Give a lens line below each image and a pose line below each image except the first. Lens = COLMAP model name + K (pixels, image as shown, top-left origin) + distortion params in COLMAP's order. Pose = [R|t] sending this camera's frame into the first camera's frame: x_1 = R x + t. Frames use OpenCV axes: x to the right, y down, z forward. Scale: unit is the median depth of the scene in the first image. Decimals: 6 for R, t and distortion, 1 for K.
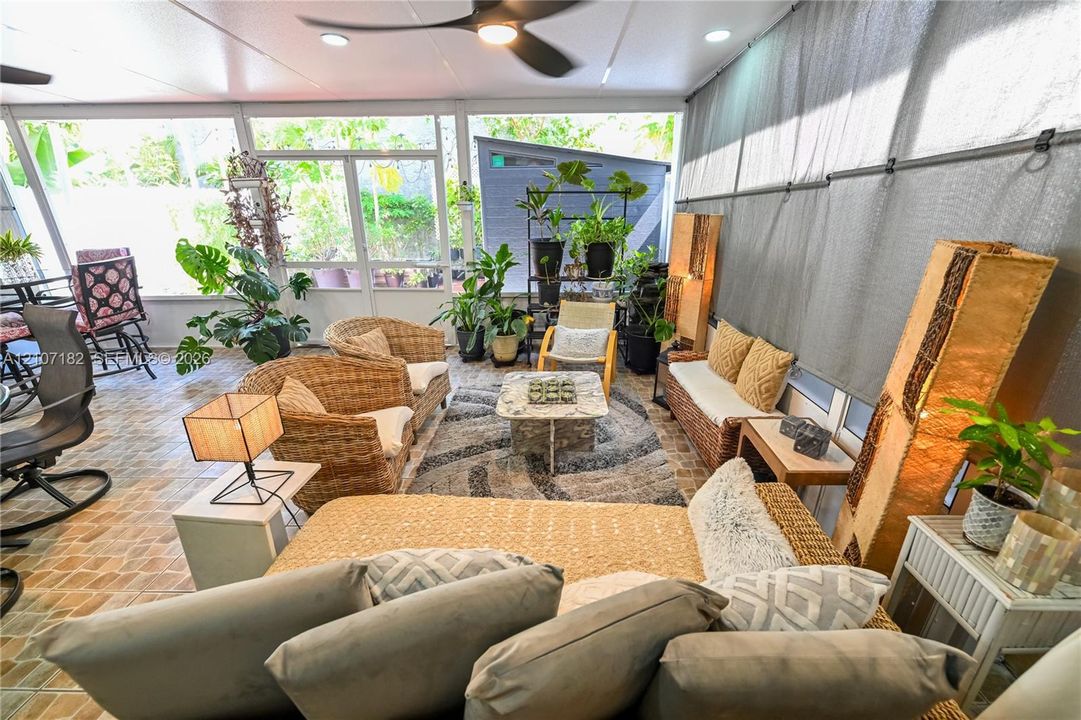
lens RADIAL K [[419.5, 0, 542.7], [0, 419.5, 354.6], [0, 0, 1]] dist [-0.000493, 0.000197]
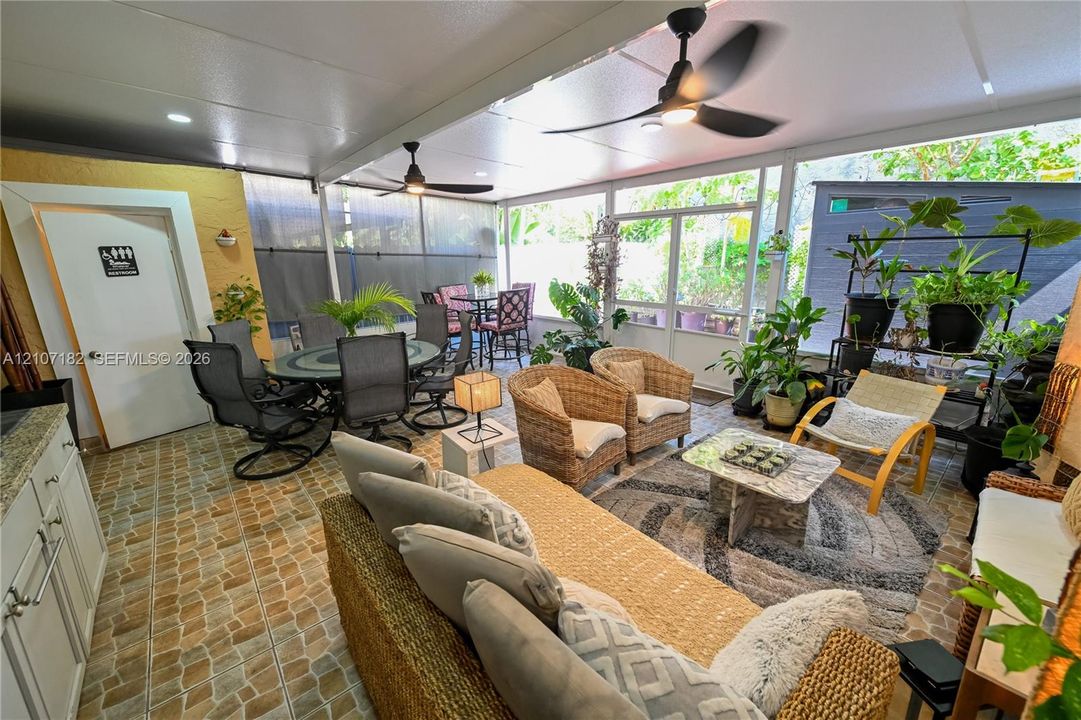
lens RADIAL K [[419.5, 0, 546.7], [0, 419.5, 363.3], [0, 0, 1]] dist [-0.000493, 0.000197]
pose [[0.674611, 0.181862, -0.715420, 0.202112], [-0.242932, 0.969886, 0.017473, -0.008937], [0.697054, 0.162011, 0.698476, 0.015735]]
